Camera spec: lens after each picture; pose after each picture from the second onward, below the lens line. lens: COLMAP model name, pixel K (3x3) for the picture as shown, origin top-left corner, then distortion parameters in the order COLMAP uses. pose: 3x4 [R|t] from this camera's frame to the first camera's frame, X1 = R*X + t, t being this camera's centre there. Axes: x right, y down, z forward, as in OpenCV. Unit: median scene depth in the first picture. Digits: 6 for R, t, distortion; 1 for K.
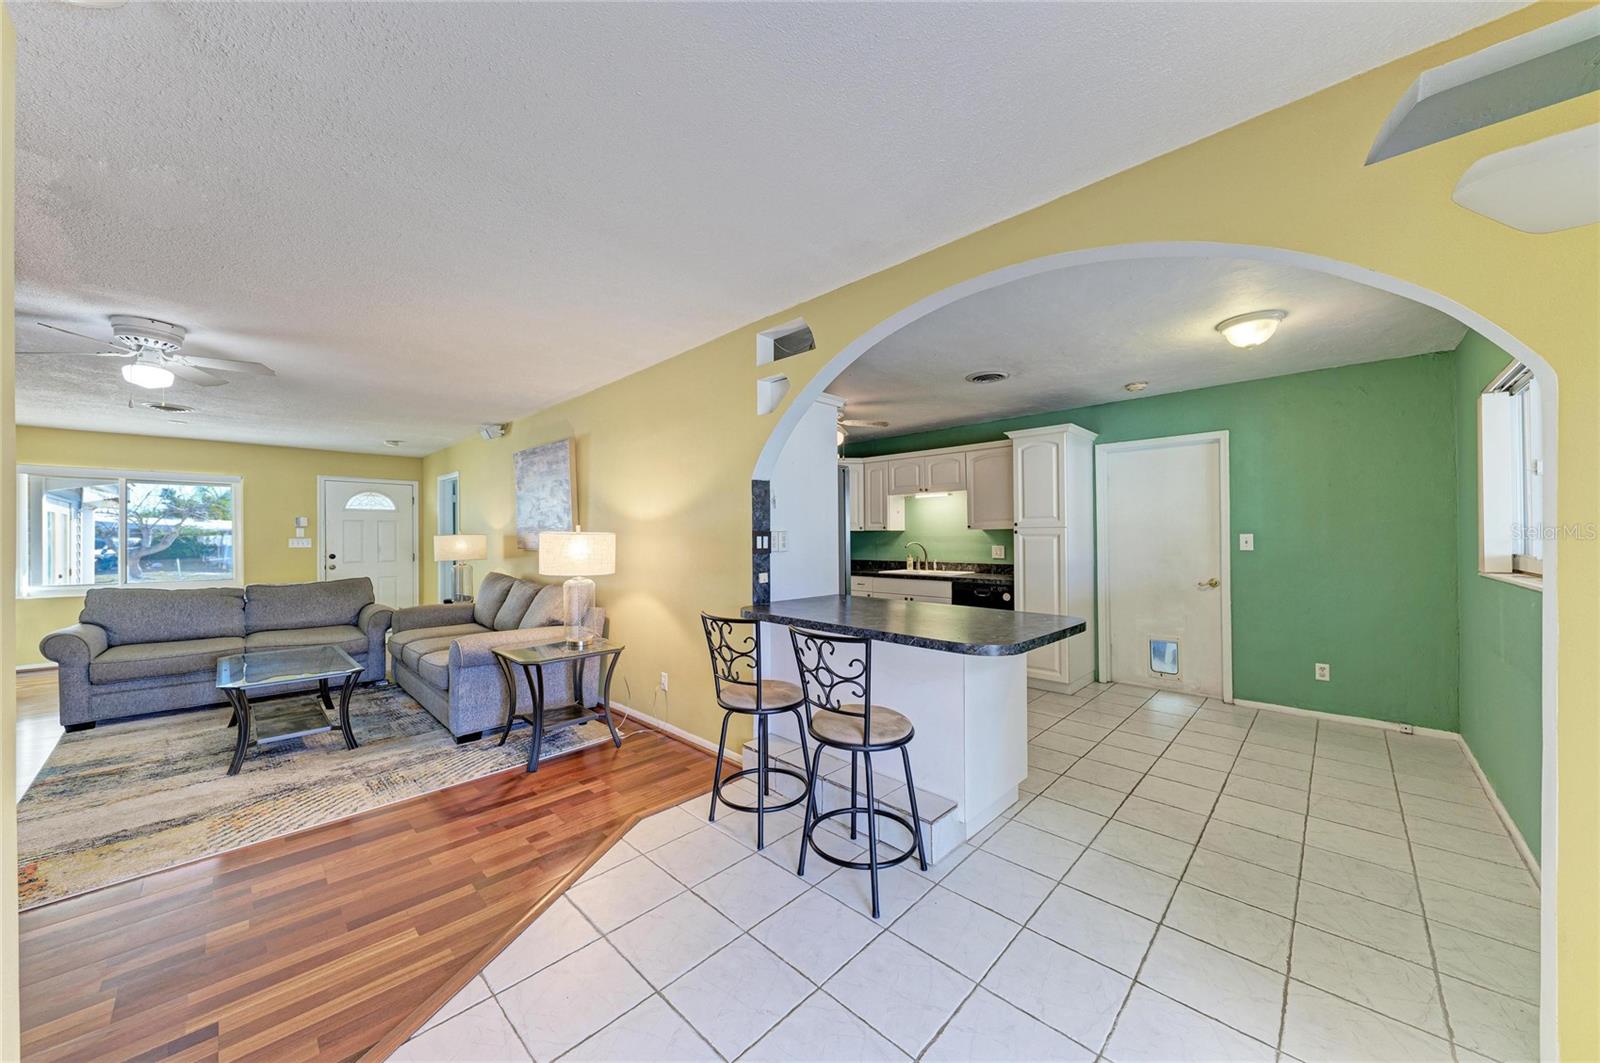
lens RADIAL K [[543.8, 0, 811.9], [0, 543.8, 533.4], [0, 0, 1]] dist [0.025078, -0.009340]
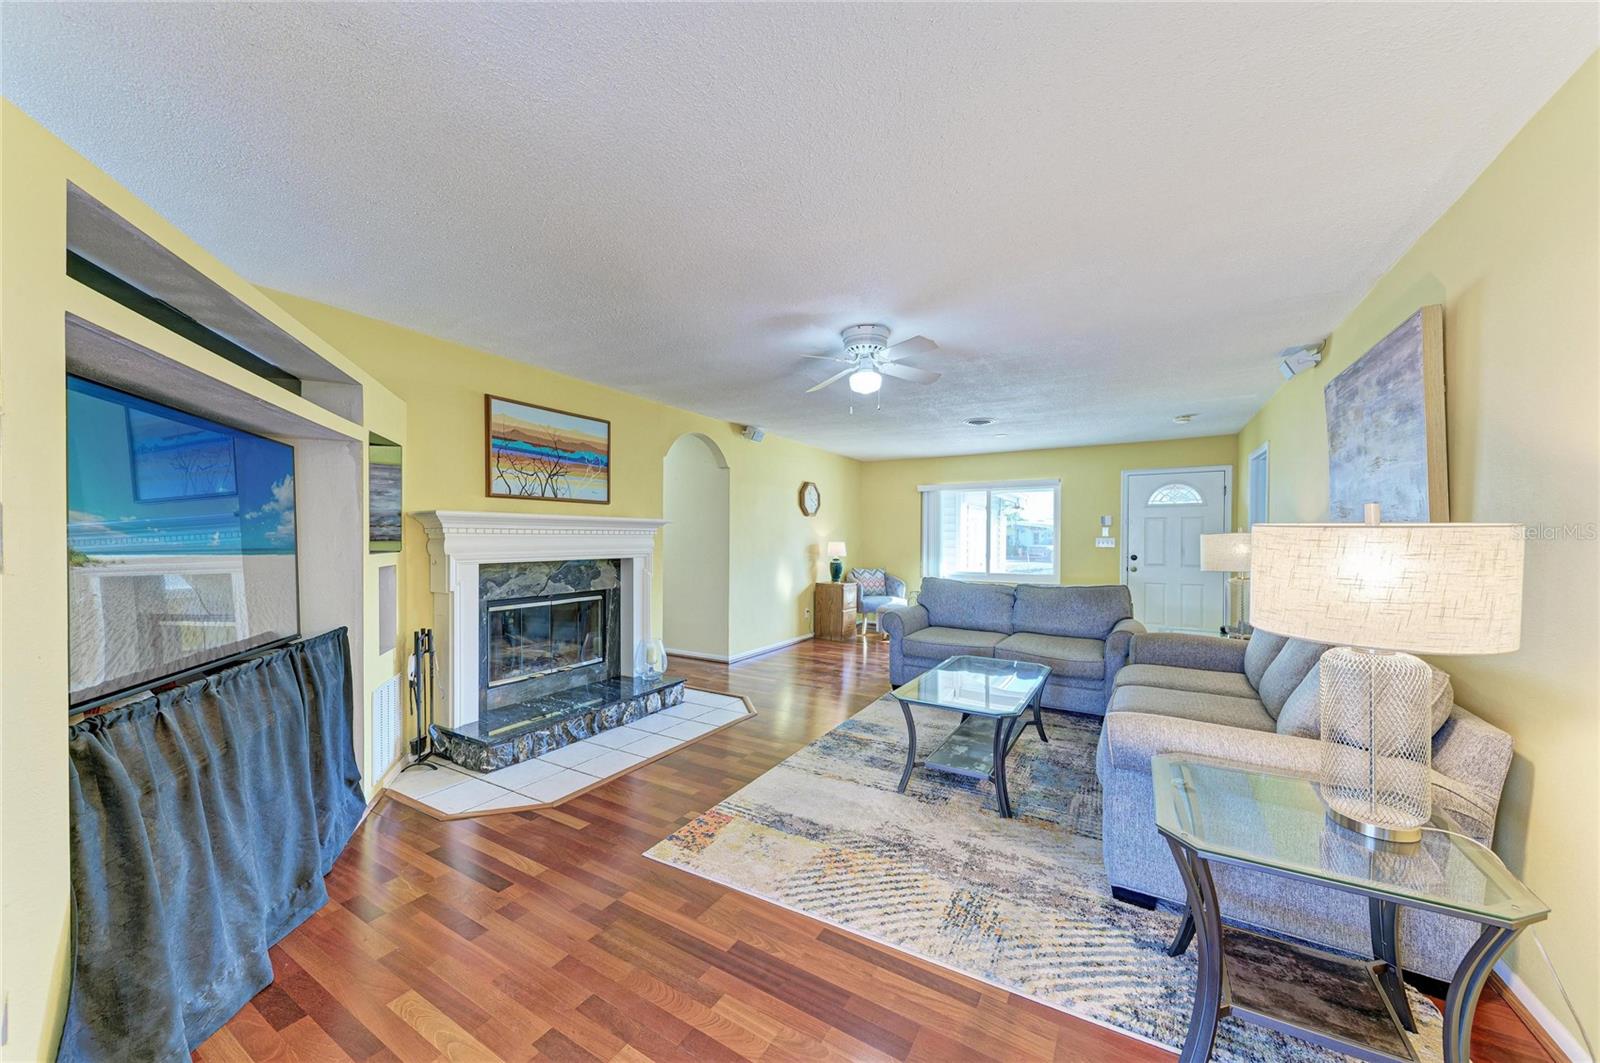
lens RADIAL K [[565.9, 0, 803.3], [0, 565.9, 543.6], [0, 0, 1]] dist [0.001816, -0.000186]
pose [[0.213223, 0.013889, -0.976905, -0.132711], [0.003317, 0.999883, 0.014939, 0.005255], [0.976998, -0.006426, 0.213152, 0.526432]]
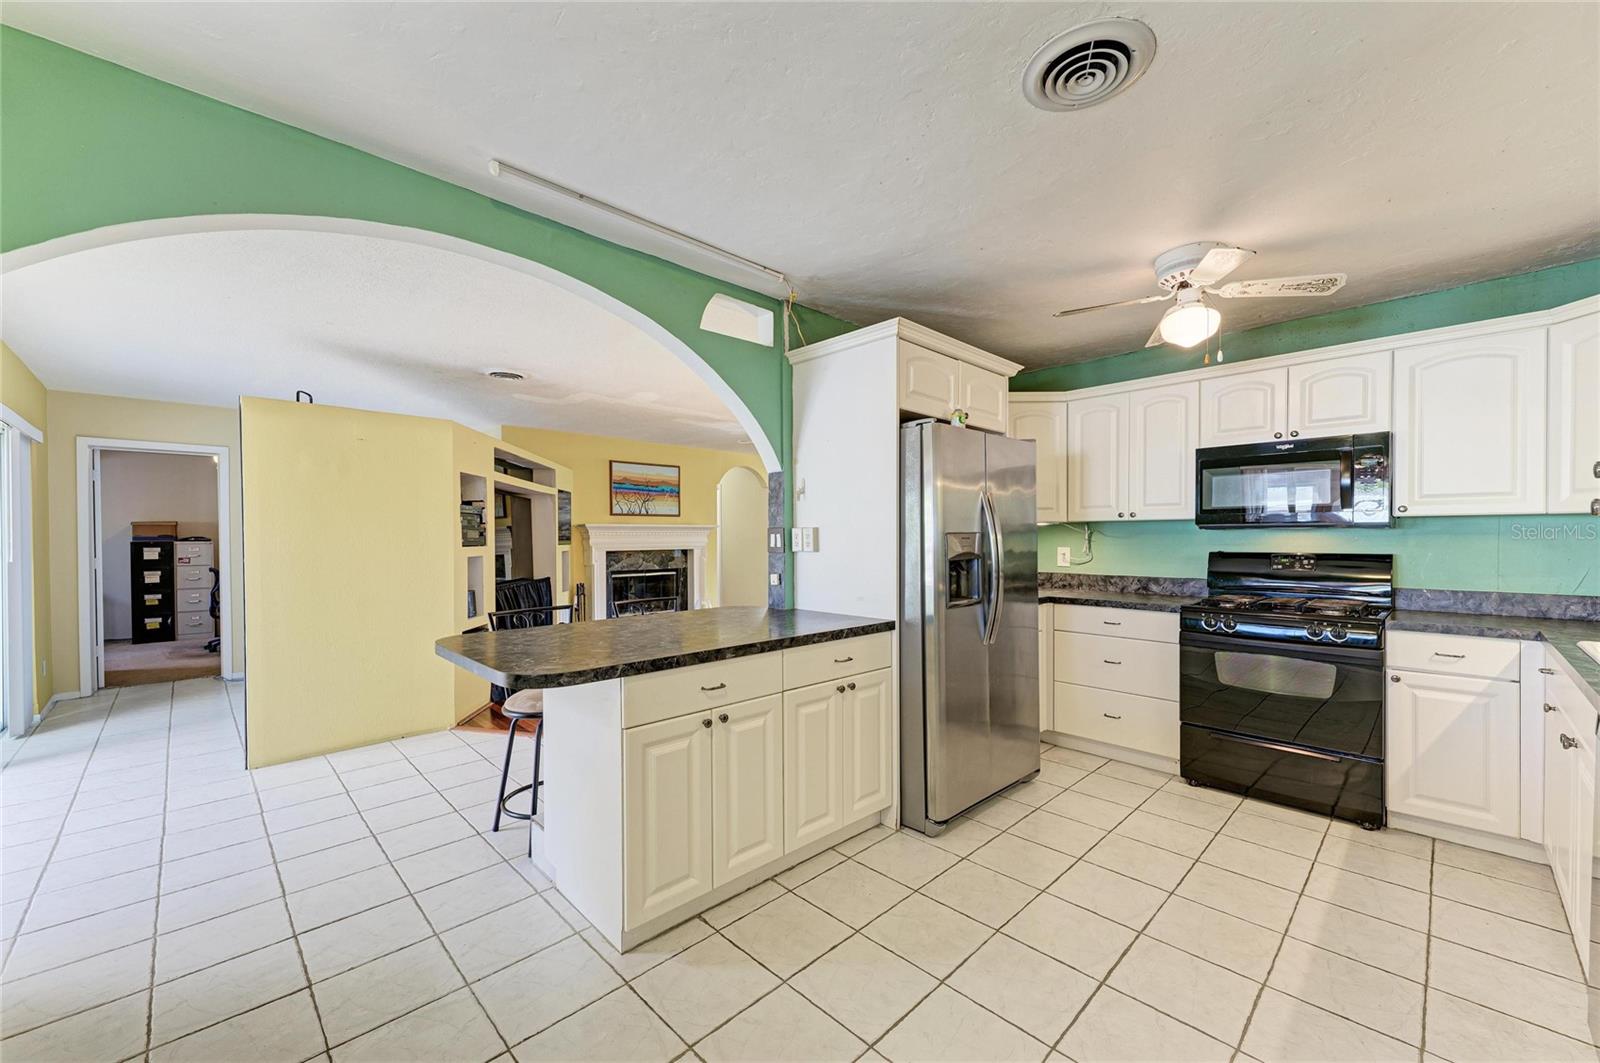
lens RADIAL K [[624.2, 0, 788.1], [0, 624.2, 542.8], [0, 0, 1]] dist [0.016844, -0.000136]
pose [[-0.070382, 0.014142, -0.997420, 0.780228], [0.013026, 0.999827, 0.013257, 0.006351], [0.997435, -0.012059, -0.070554, 0.920895]]
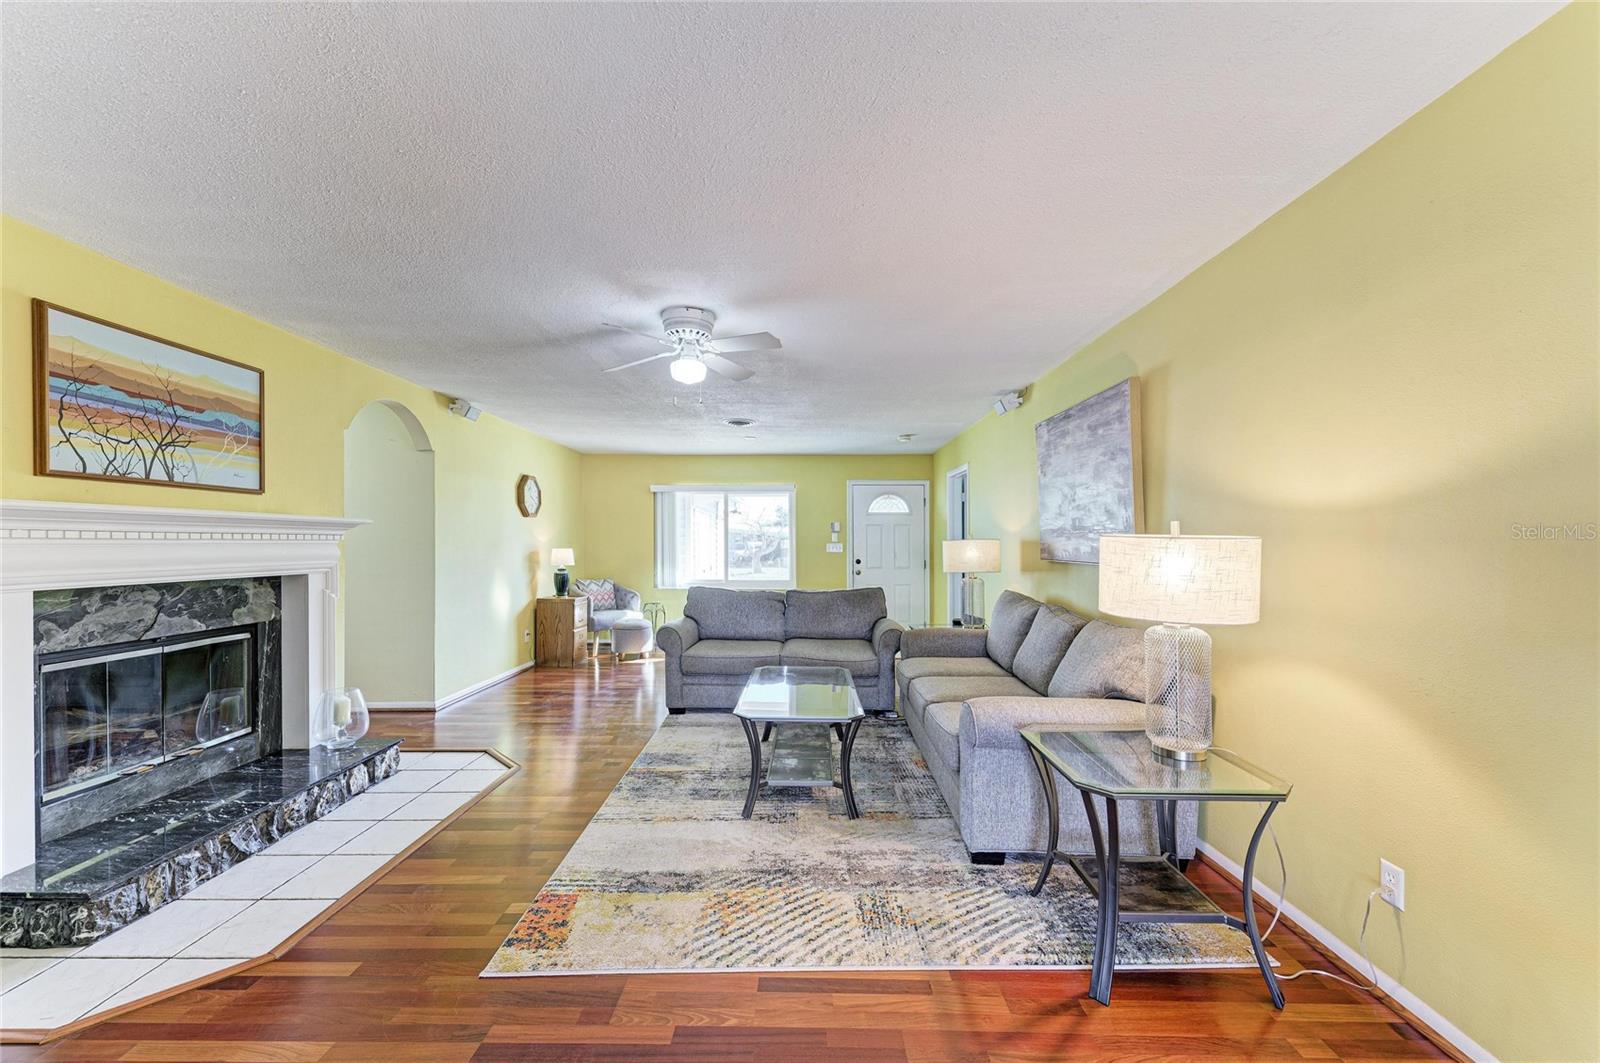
lens RADIAL K [[625.6, 0, 803.3], [0, 625.6, 545.3], [0, 0, 1]] dist [0.017711, -0.009250]
pose [[0.678240, 0.006969, -0.734808, -0.222922], [0.000897, 0.999946, 0.010311, 0.001625], [0.734840, -0.007653, 0.678197, 0.332795]]
